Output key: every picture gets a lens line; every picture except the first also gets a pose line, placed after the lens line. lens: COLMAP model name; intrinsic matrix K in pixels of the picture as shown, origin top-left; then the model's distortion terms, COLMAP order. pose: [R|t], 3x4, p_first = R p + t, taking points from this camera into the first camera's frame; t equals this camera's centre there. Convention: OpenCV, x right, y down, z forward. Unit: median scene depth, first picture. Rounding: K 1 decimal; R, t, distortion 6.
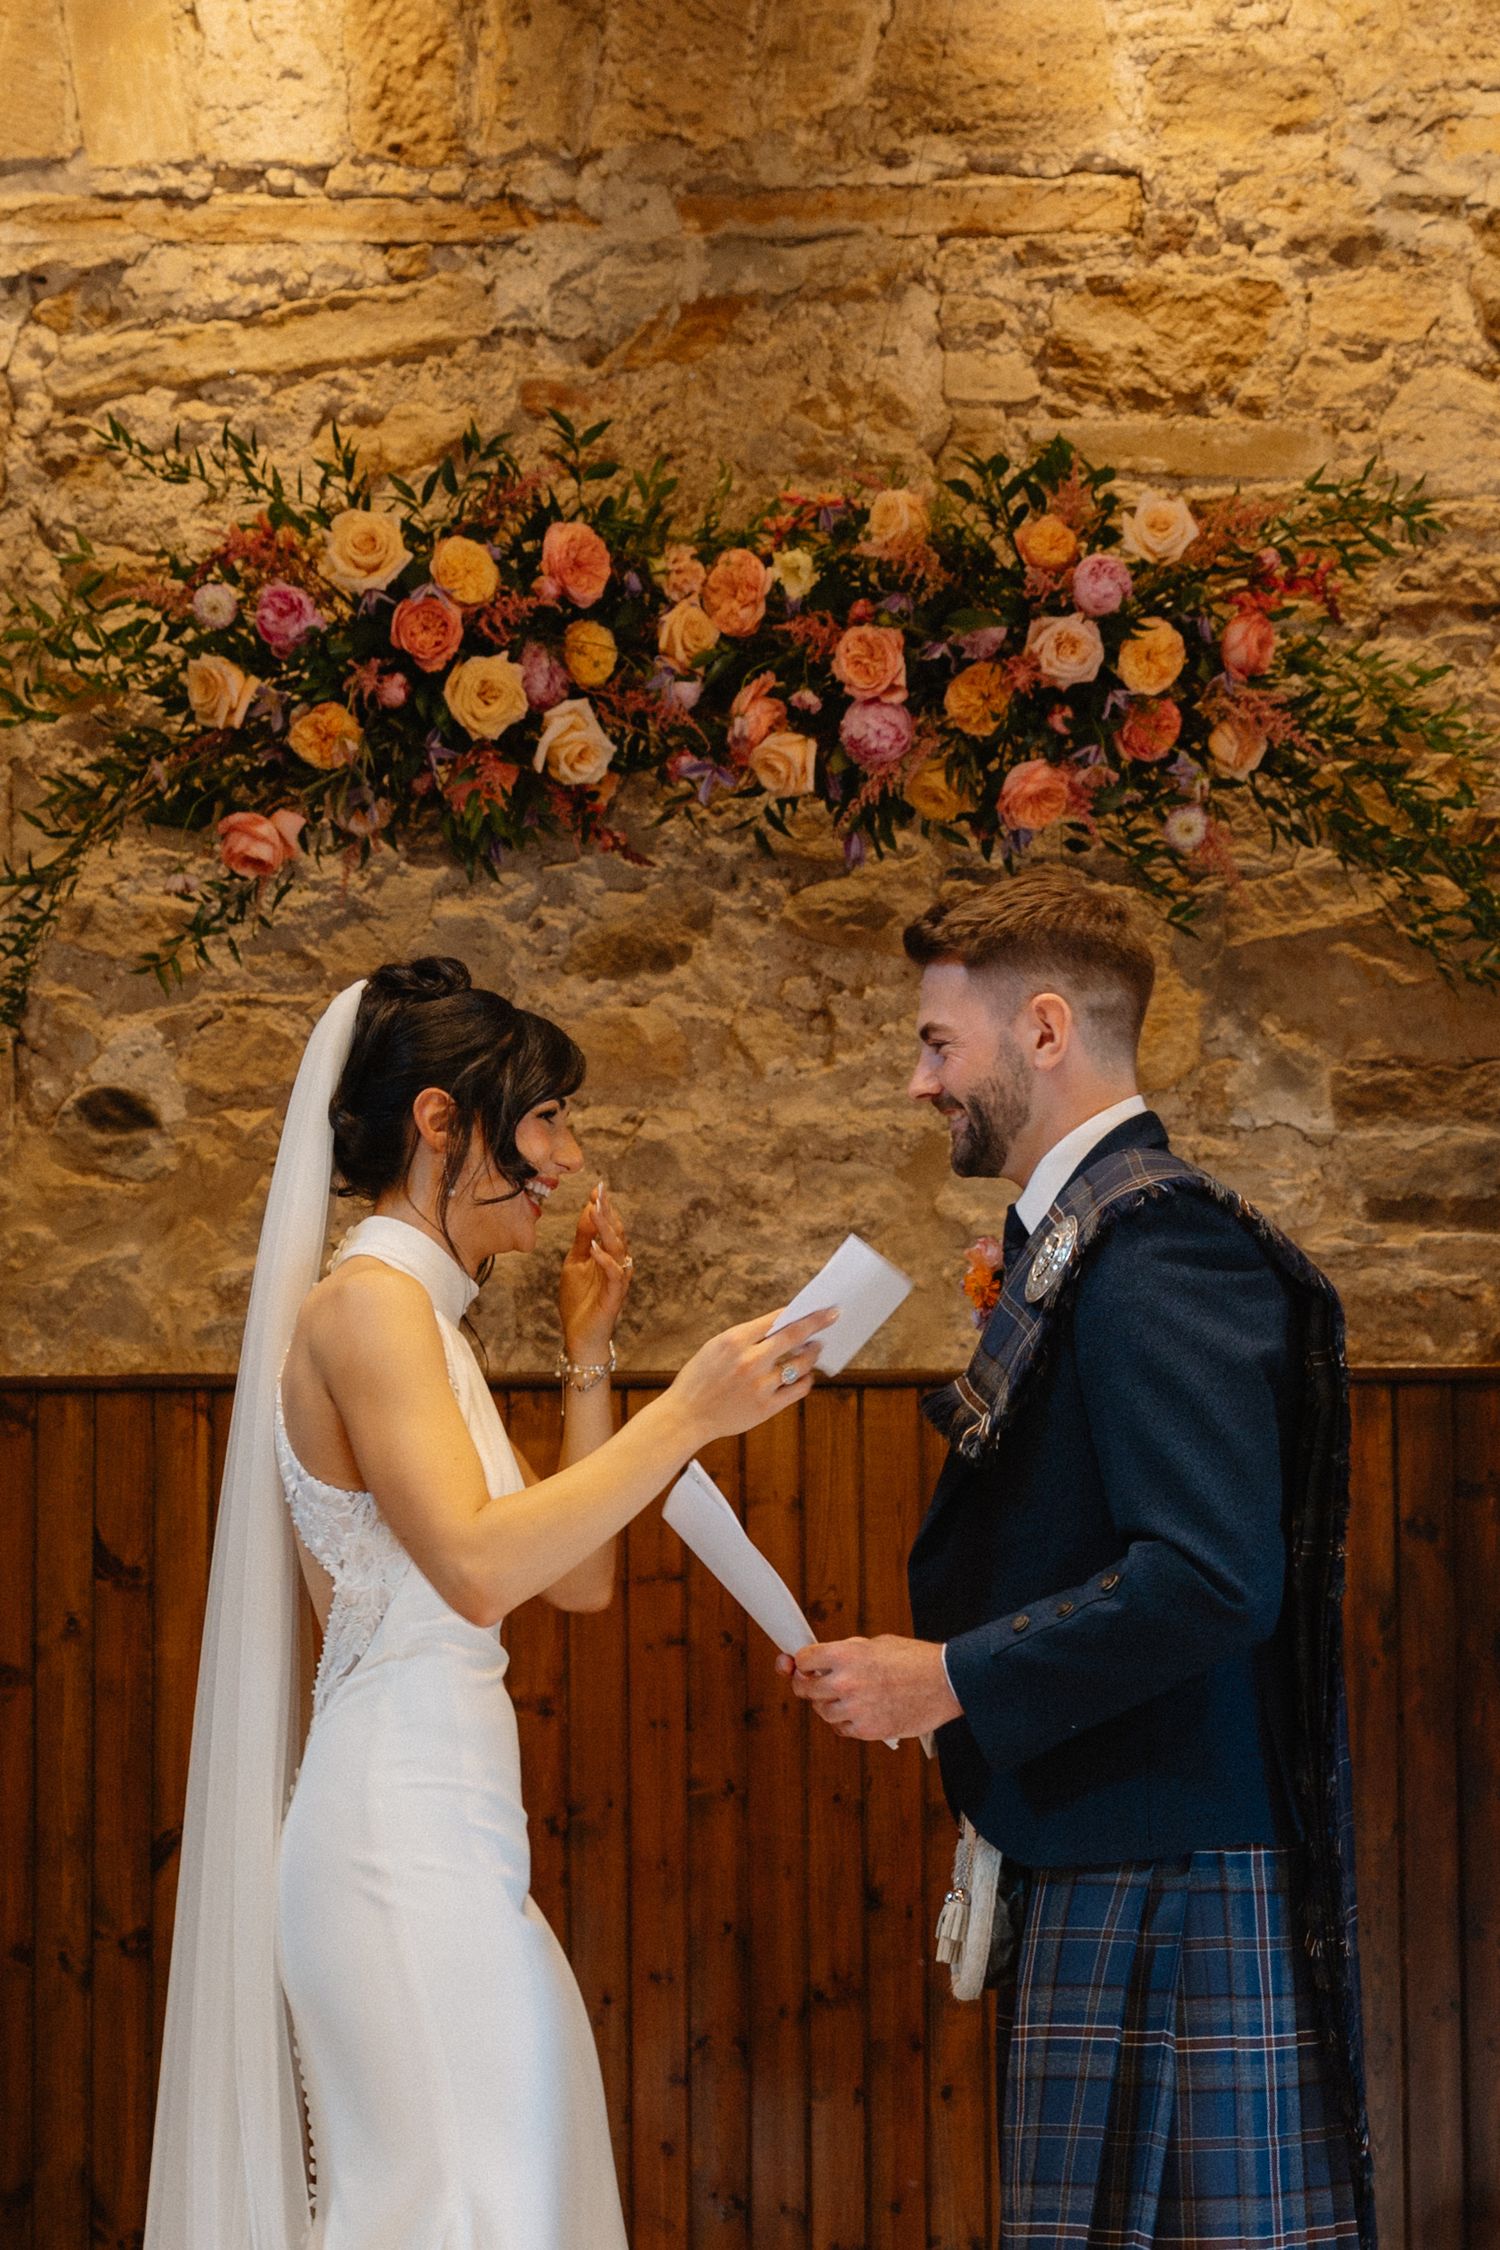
lens RADIAL K [[4377.2, 0, 680.7], [0, 4377.2, 1613.2], [0, 0, 1]] dist [-0.003780, 0.031978]
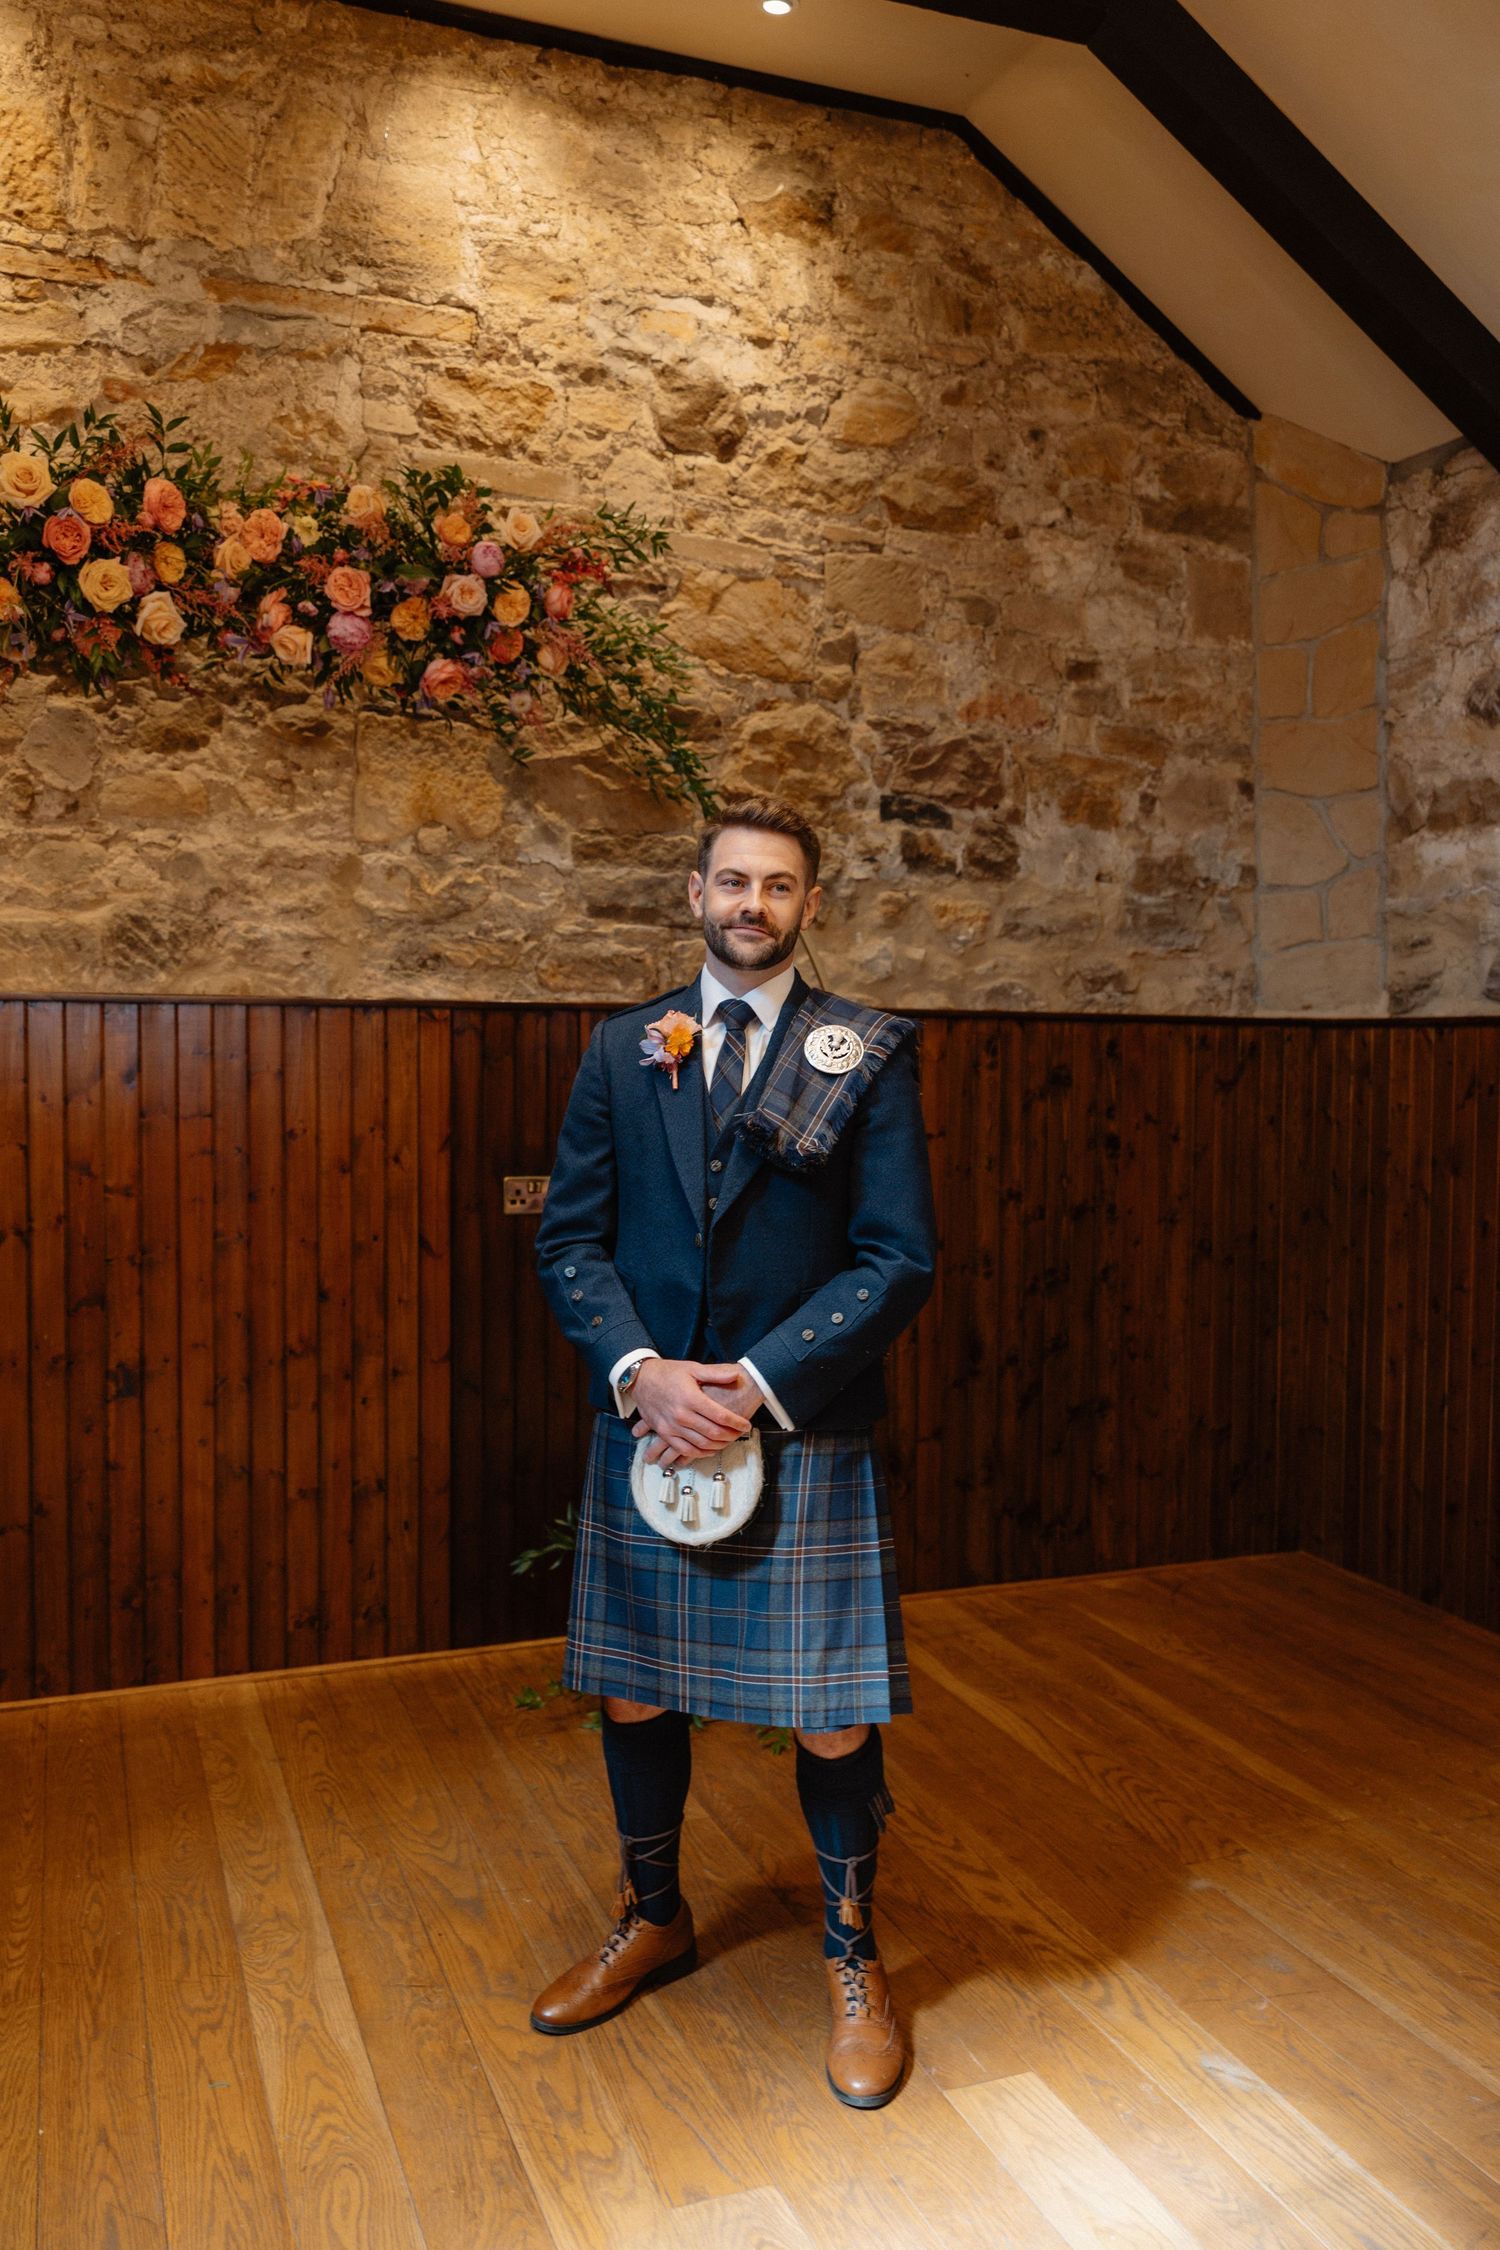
lens RADIAL K [[1769.7, 0, 747.9], [0, 1769.7, 1126.8], [0, 0, 1]] dist [0.002384, 0.005758]
pose [[0.924590, -0.003031, 0.380953, -0.067033], [-0.038329, 0.994154, 0.100935, -0.078694], [-0.379032, -0.107925, 0.919069, 0.268427]]
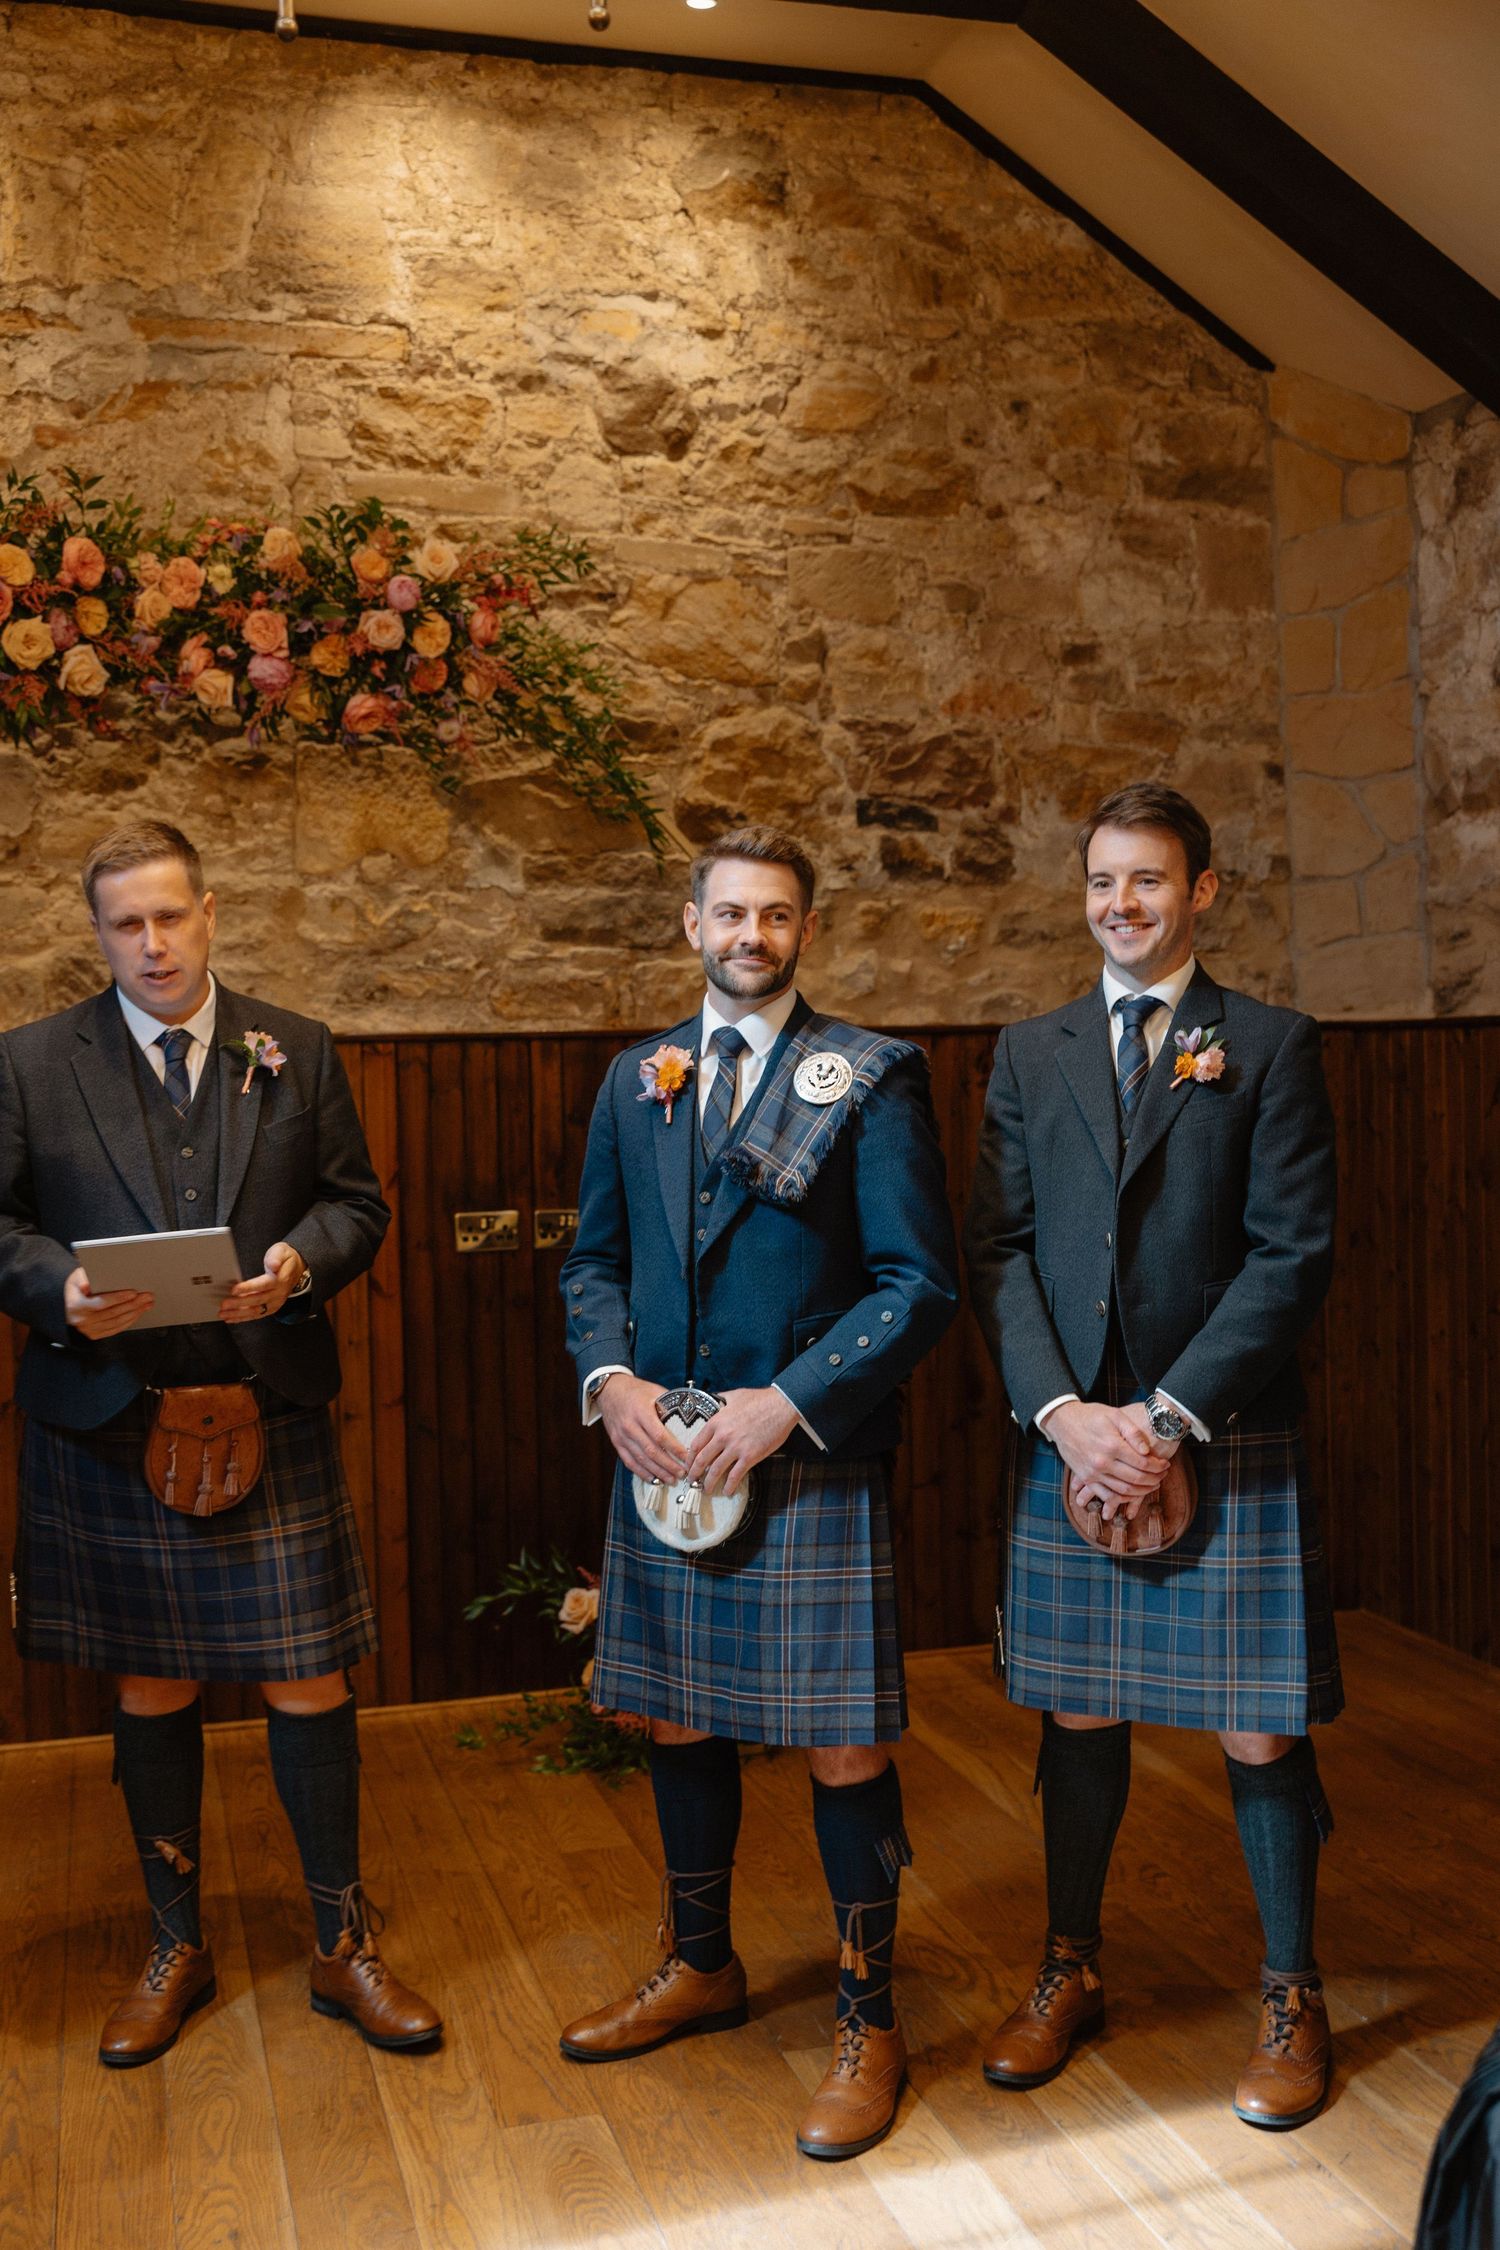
lens RADIAL K [[2238.4, 0, 750.0], [0, 2238.4, 1125.0], [0, 0, 1]] dist [-0.004854, 0.026004]
pose [[0.954349, -0.021674, 0.297906, -0.036037], [-0.003980, 0.996353, 0.085240, -0.092127], [-0.298667, -0.082534, 0.950782, 0.097088]]
